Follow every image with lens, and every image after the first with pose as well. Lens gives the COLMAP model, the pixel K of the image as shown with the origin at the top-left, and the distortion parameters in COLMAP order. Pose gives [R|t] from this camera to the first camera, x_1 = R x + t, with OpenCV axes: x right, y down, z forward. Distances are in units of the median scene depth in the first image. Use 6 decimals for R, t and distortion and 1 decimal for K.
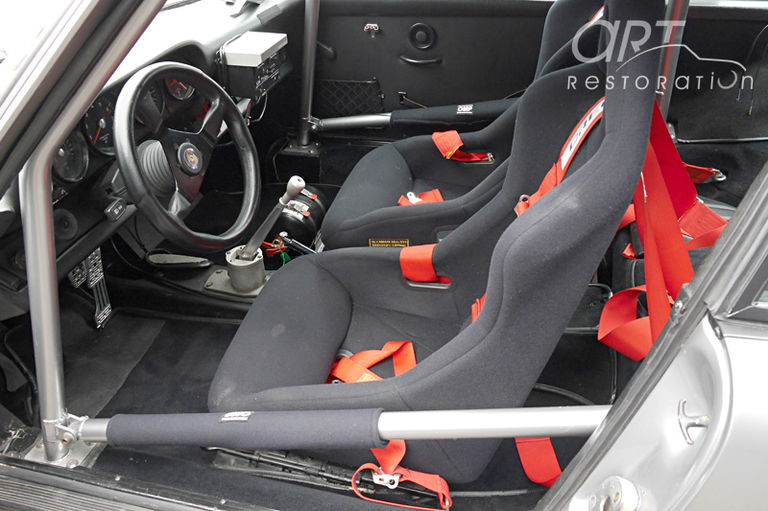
lens RADIAL K [[685.1, 0, 384.0], [0, 685.1, 255.5], [0, 0, 1]] dist [-0.024990, 0.005203]
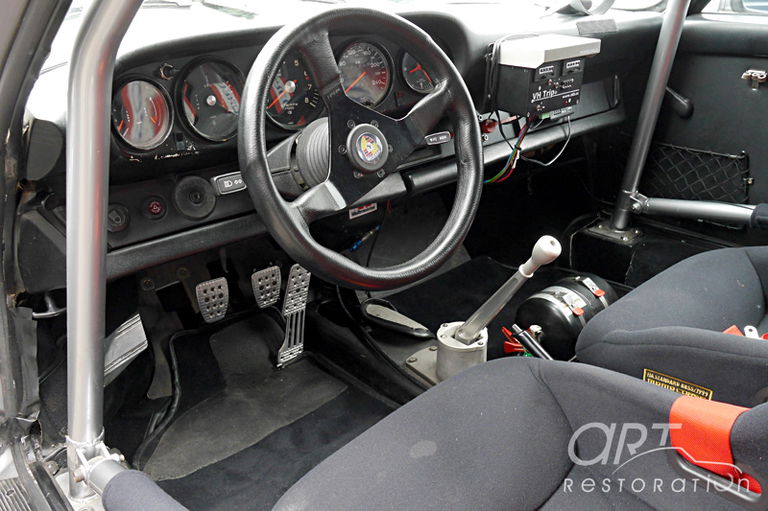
lens RADIAL K [[680.1, 0, 384.3], [0, 680.1, 244.3], [0, 0, 1]] dist [-0.031252, 0.003778]
pose [[0.819113, 0.232452, -0.524424, 0.073358], [-0.326252, 0.940736, -0.092600, 0.002649], [0.471819, 0.246944, 0.846407, 0.330789]]
